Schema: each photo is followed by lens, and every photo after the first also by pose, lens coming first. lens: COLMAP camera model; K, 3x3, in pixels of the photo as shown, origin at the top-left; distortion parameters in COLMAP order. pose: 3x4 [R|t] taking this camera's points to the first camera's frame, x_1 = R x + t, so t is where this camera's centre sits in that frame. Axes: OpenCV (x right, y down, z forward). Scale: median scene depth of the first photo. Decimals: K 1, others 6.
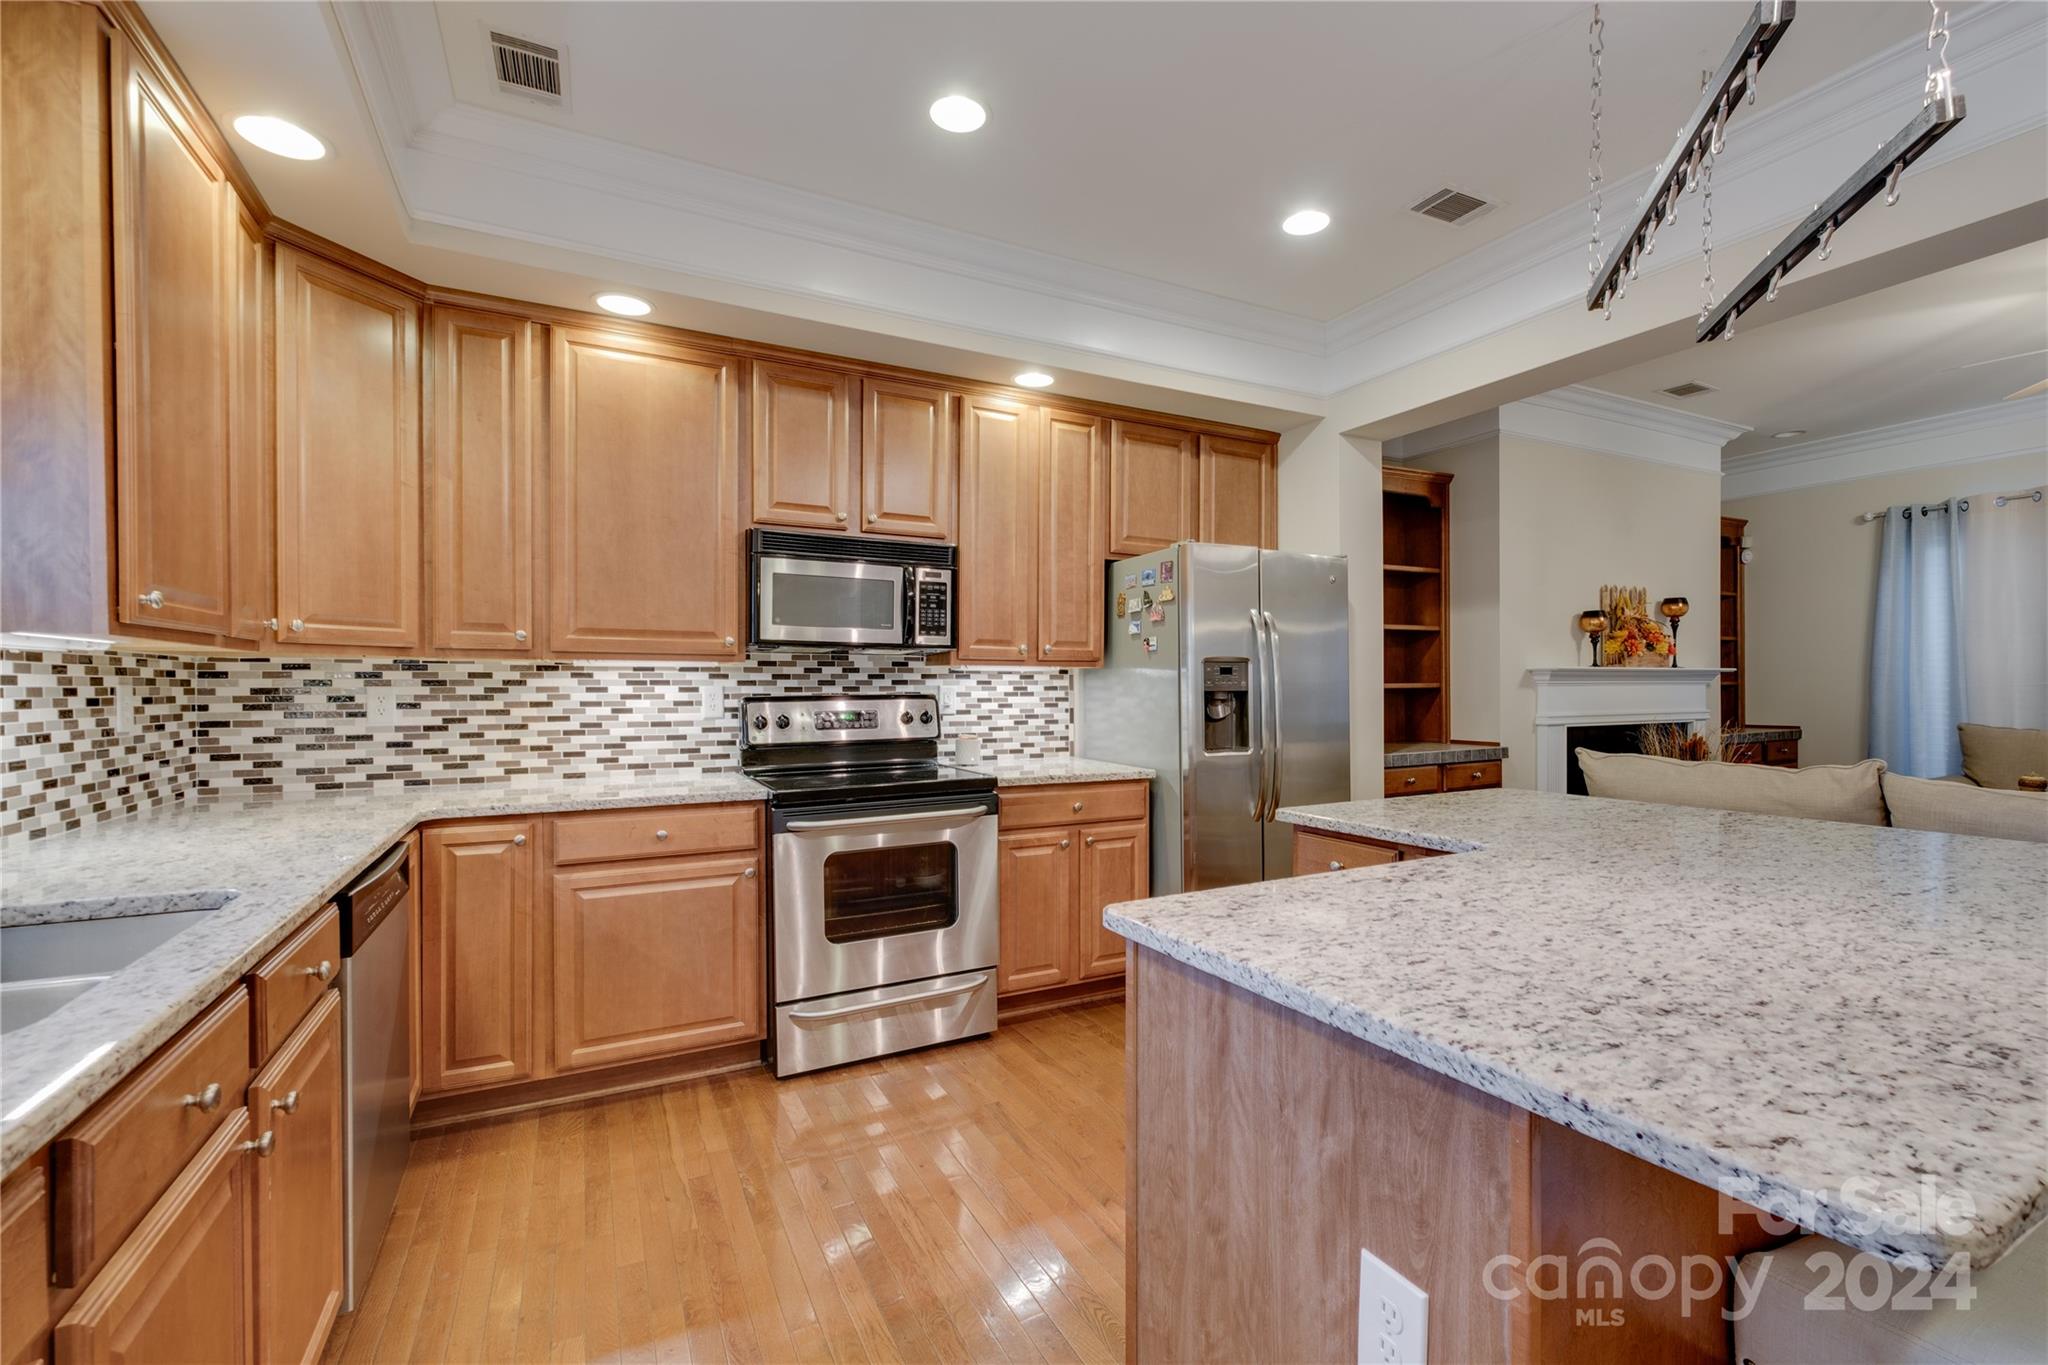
lens RADIAL K [[903.3, 0, 1054.9], [0, 903.3, 688.5], [0, 0, 1]] dist [0.000637, 0.000089]
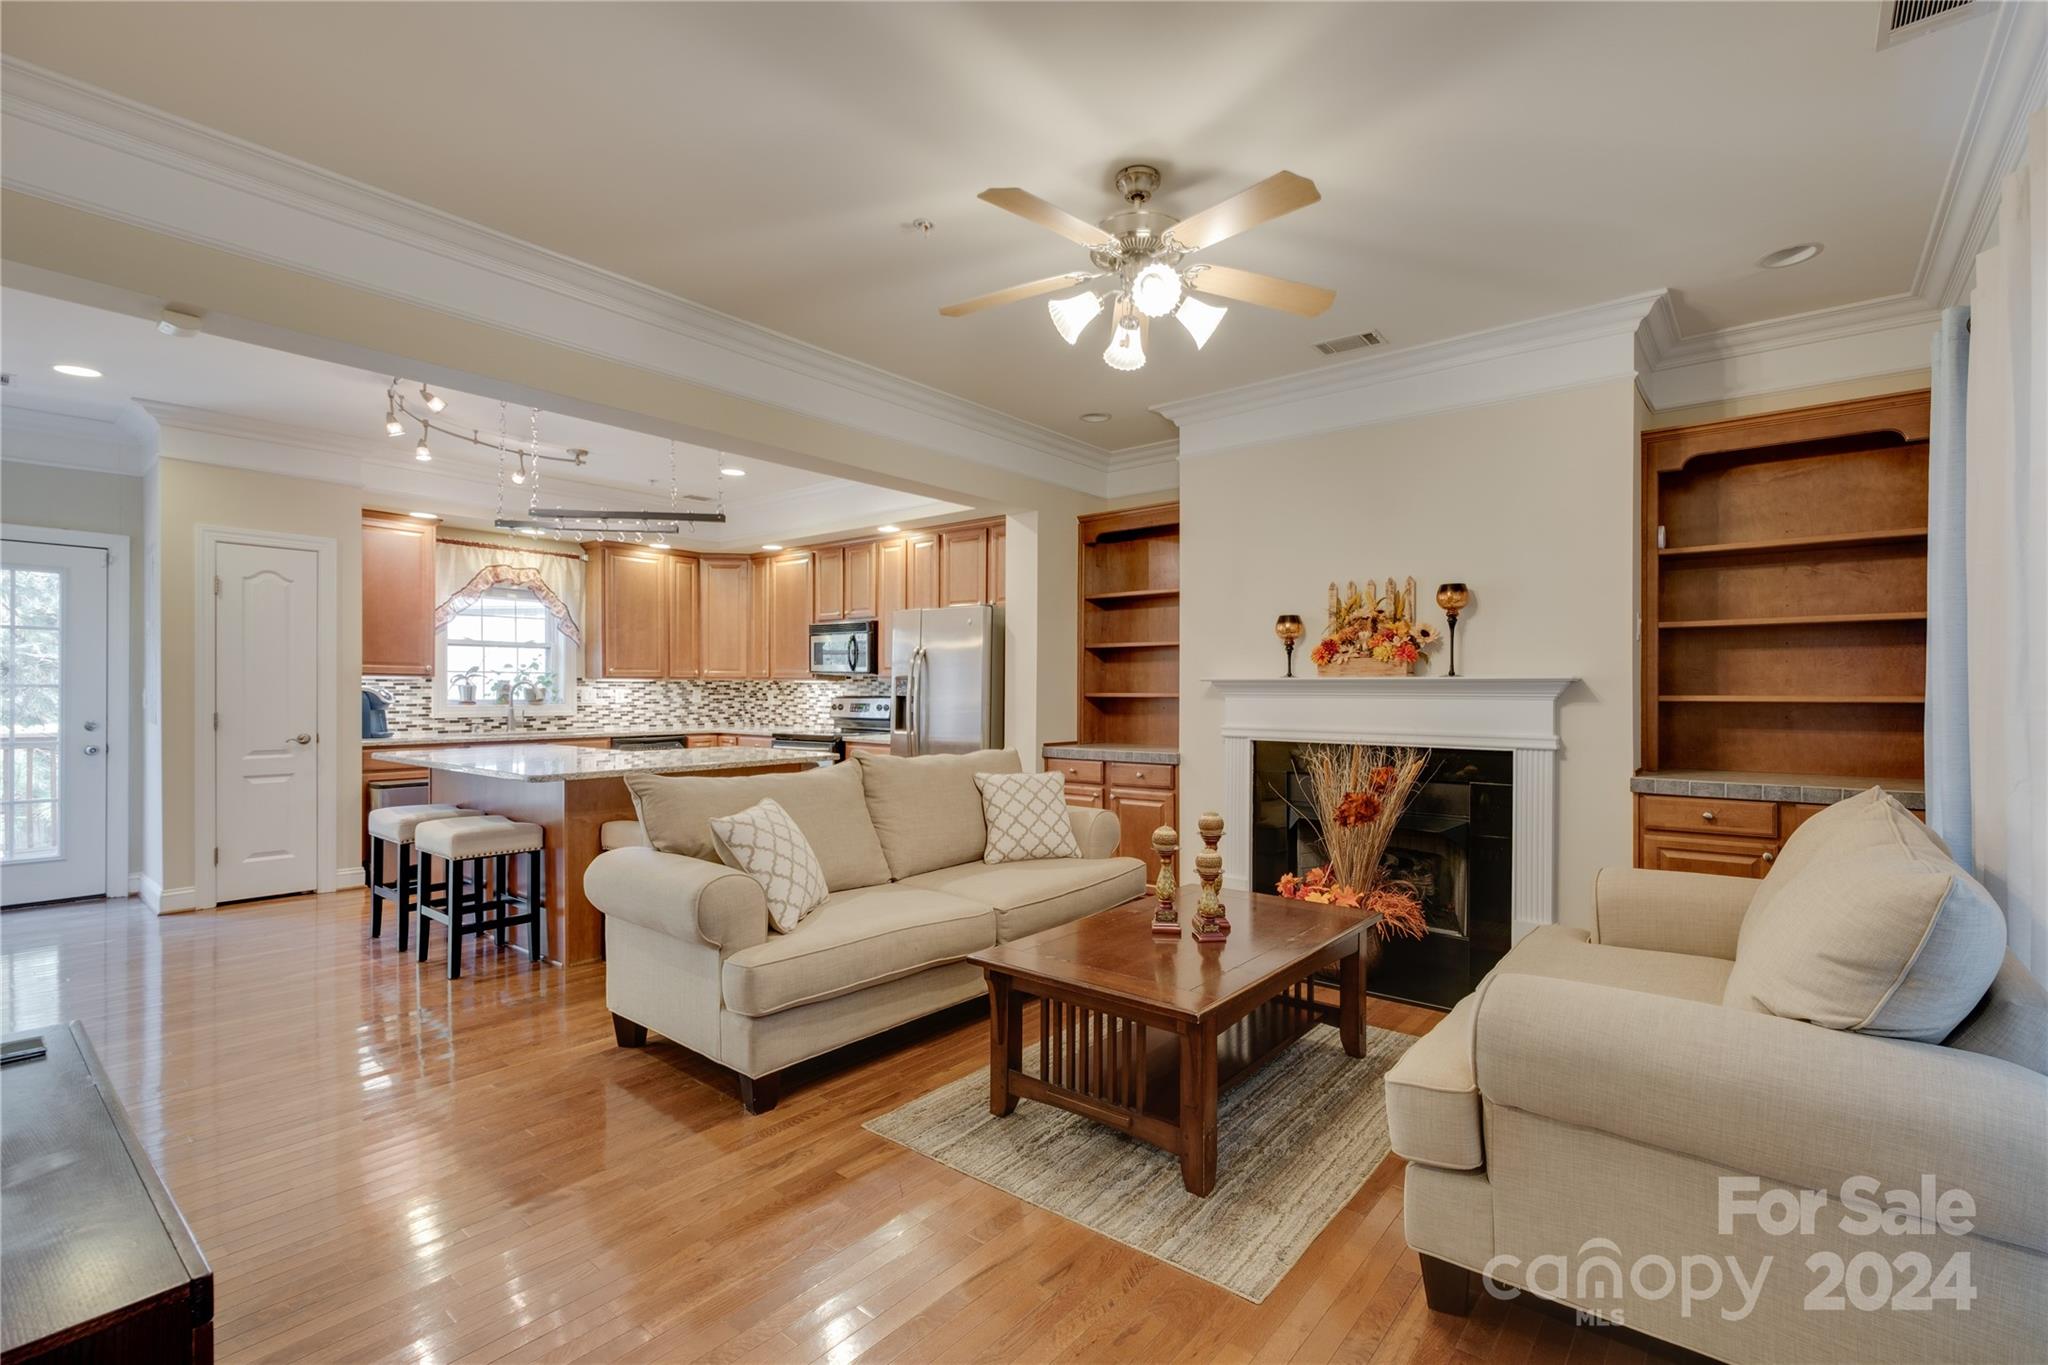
lens RADIAL K [[903.3, 0, 1054.9], [0, 903.3, 688.5], [0, 0, 1]] dist [0.000637, 0.000089]
pose [[0.393716, 0.003655, -0.919225, 2.151436], [-0.007564, 0.999971, 0.000736, -0.016325], [0.919201, 0.006664, 0.393732, 0.677068]]
